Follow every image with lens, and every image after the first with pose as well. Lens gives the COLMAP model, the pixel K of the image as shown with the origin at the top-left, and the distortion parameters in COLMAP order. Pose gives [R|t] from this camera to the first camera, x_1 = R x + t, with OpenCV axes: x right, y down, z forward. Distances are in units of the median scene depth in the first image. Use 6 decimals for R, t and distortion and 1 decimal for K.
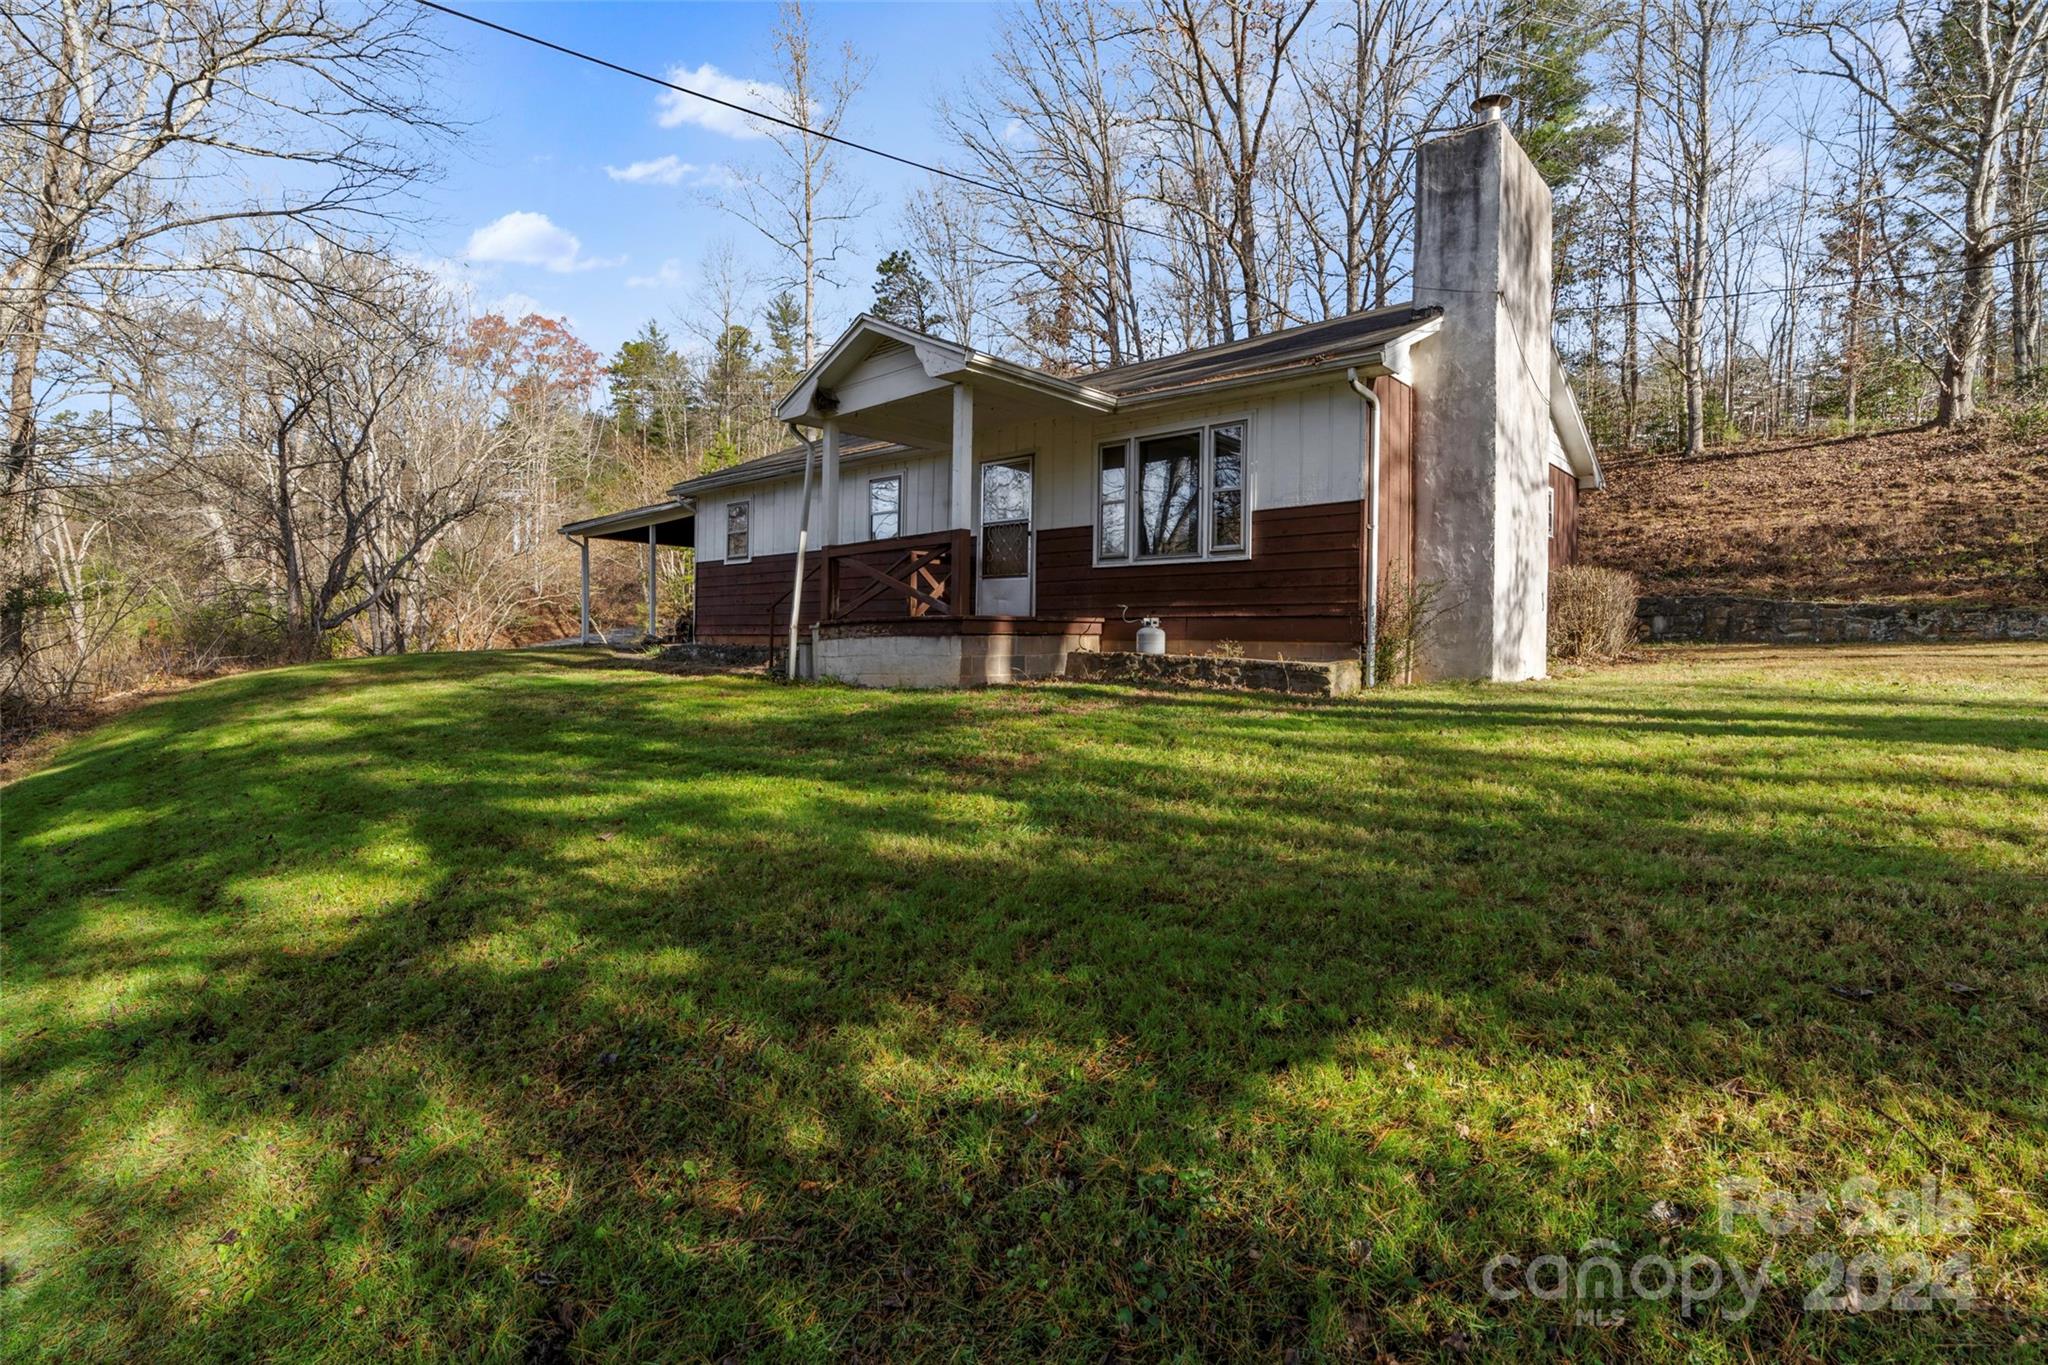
lens RADIAL K [[928.6, 0, 1026.2], [0, 928.6, 673.3], [0, 0, 1]] dist [-0.003161, 0.000533]
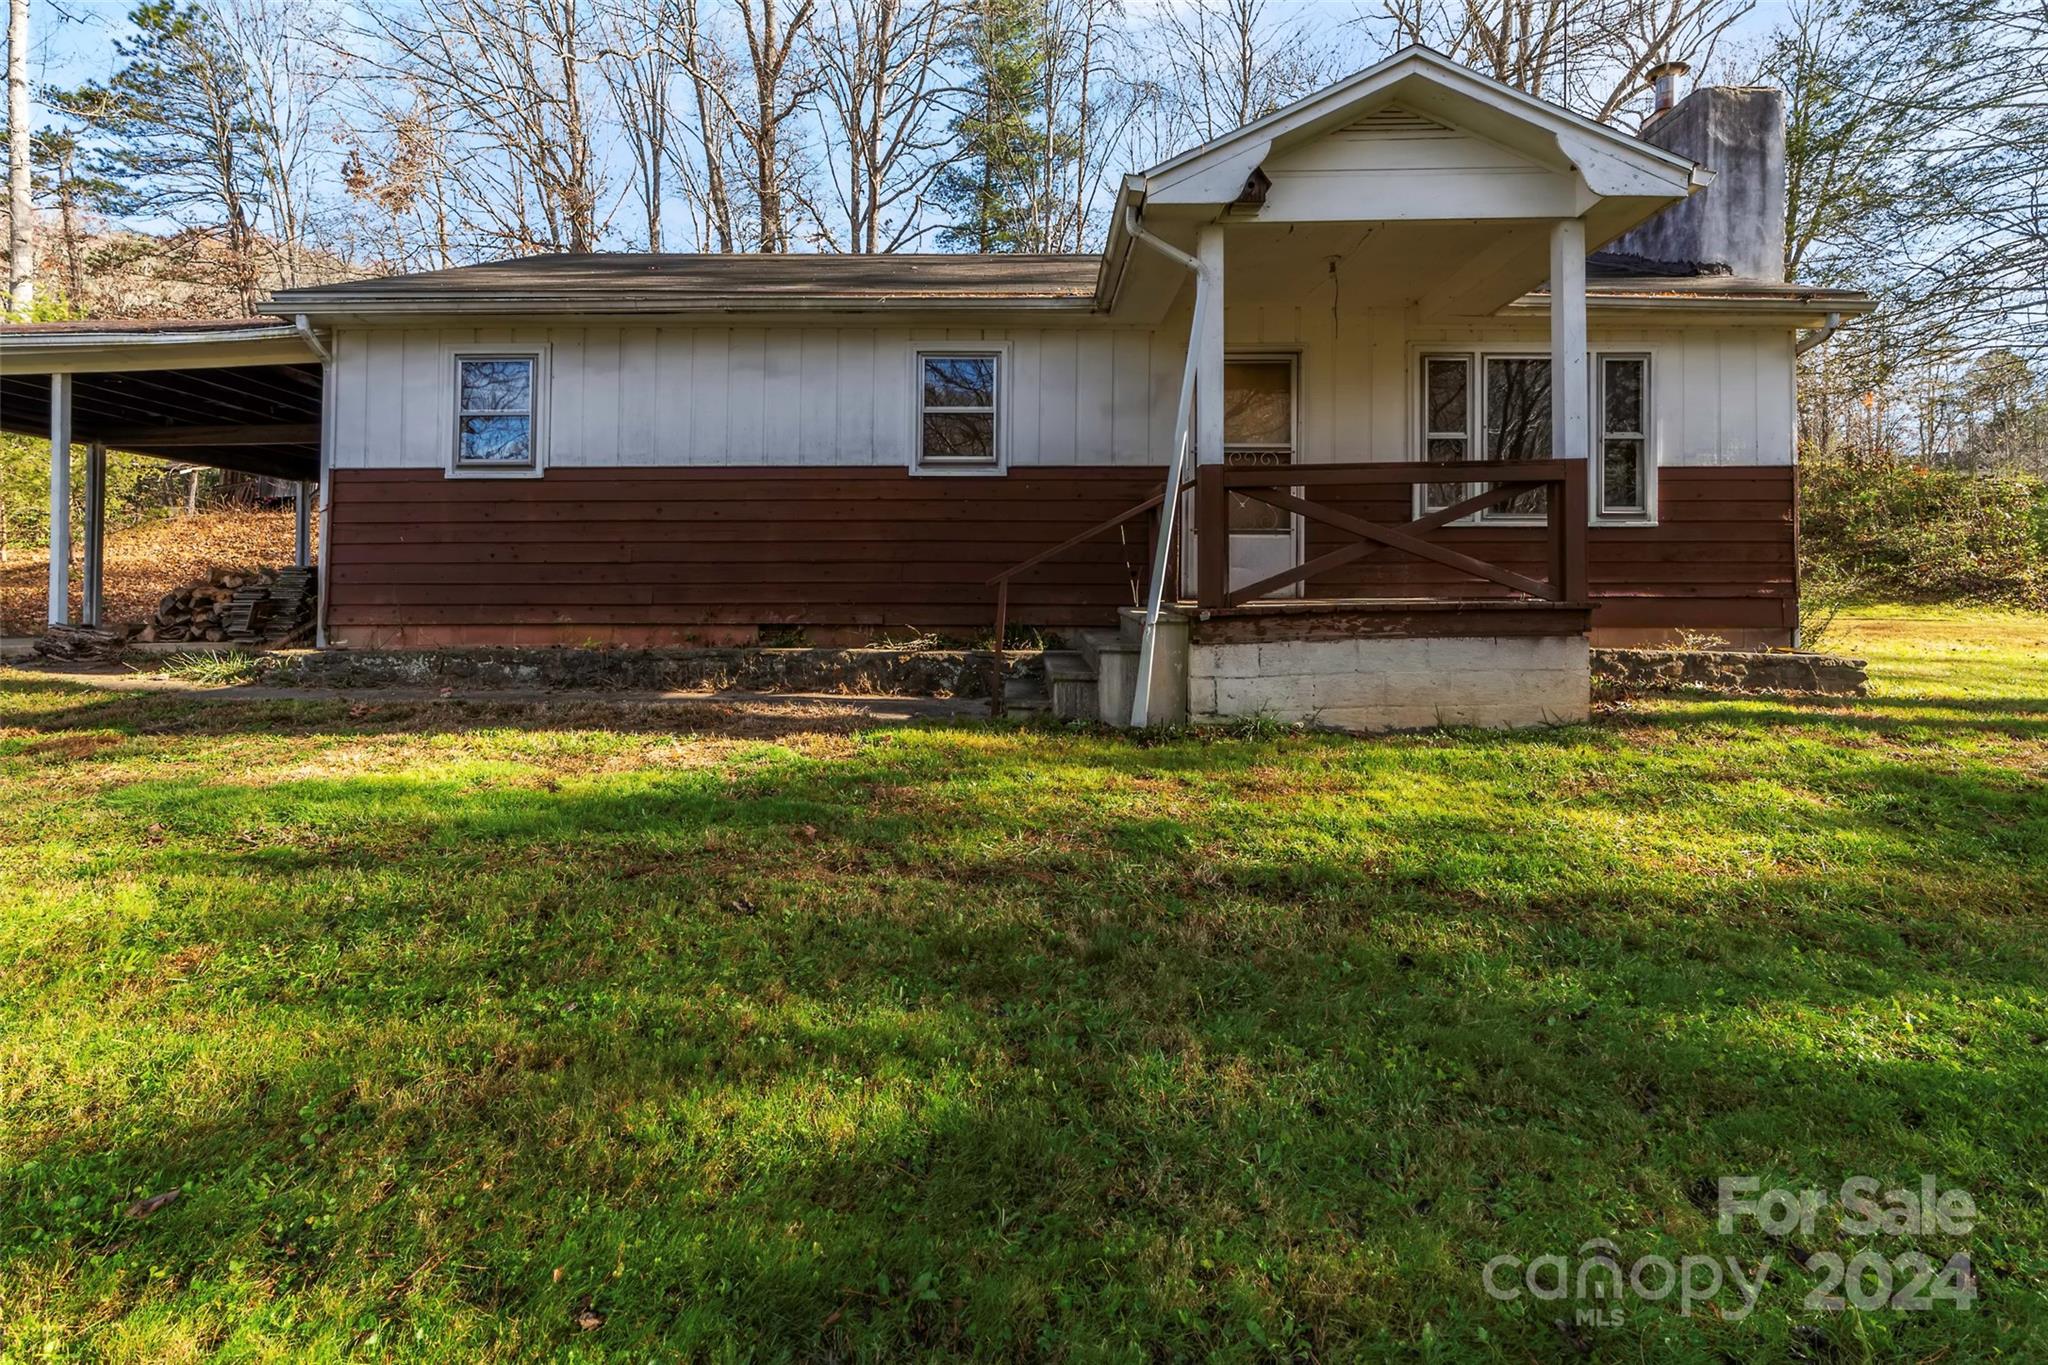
lens RADIAL K [[1017.0, 0, 1022.8], [0, 1017.0, 605.7], [0, 0, 1]] dist [-0.017817, 0.000174]
pose [[0.756361, -0.001933, 0.654152, -0.731453], [0.031140, 0.998968, -0.033053, -0.043276], [-0.653413, 0.045370, 0.755641, 0.702783]]
